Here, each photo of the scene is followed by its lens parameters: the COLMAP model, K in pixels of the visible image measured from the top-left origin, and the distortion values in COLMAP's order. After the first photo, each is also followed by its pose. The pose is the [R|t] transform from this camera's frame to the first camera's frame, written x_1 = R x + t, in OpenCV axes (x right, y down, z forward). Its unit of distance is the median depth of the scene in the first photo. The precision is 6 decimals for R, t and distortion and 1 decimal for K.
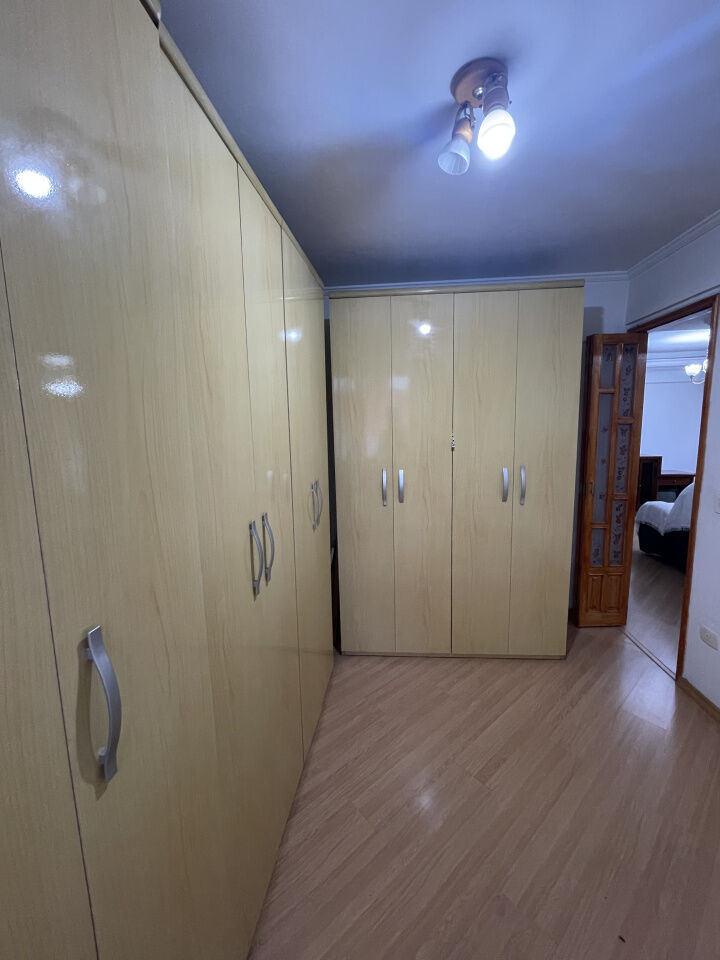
lens RADIAL K [[386.5, 0, 362.3], [0, 386.5, 476.8], [0, 0, 1]] dist [-0.005572, 0.000555]
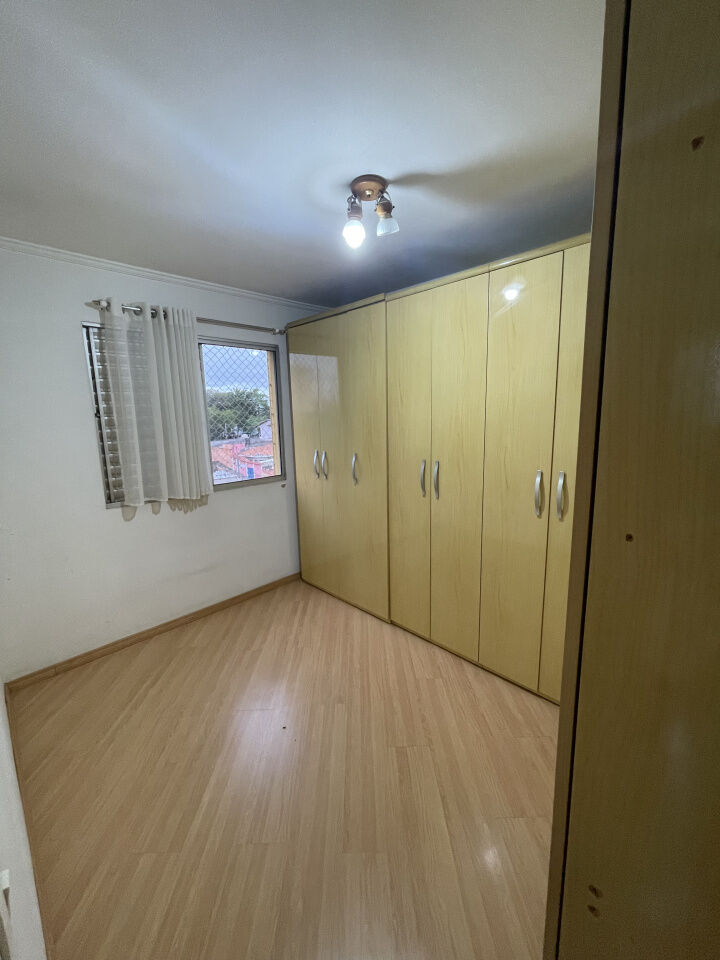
lens RADIAL K [[386.5, 0, 362.3], [0, 386.5, 476.8], [0, 0, 1]] dist [-0.005572, 0.000555]
pose [[-0.636879, 0.163910, -0.753338, 1.018570], [-0.063688, 0.962613, 0.263286, -0.219636], [0.768328, 0.215660, -0.602630, 1.339598]]
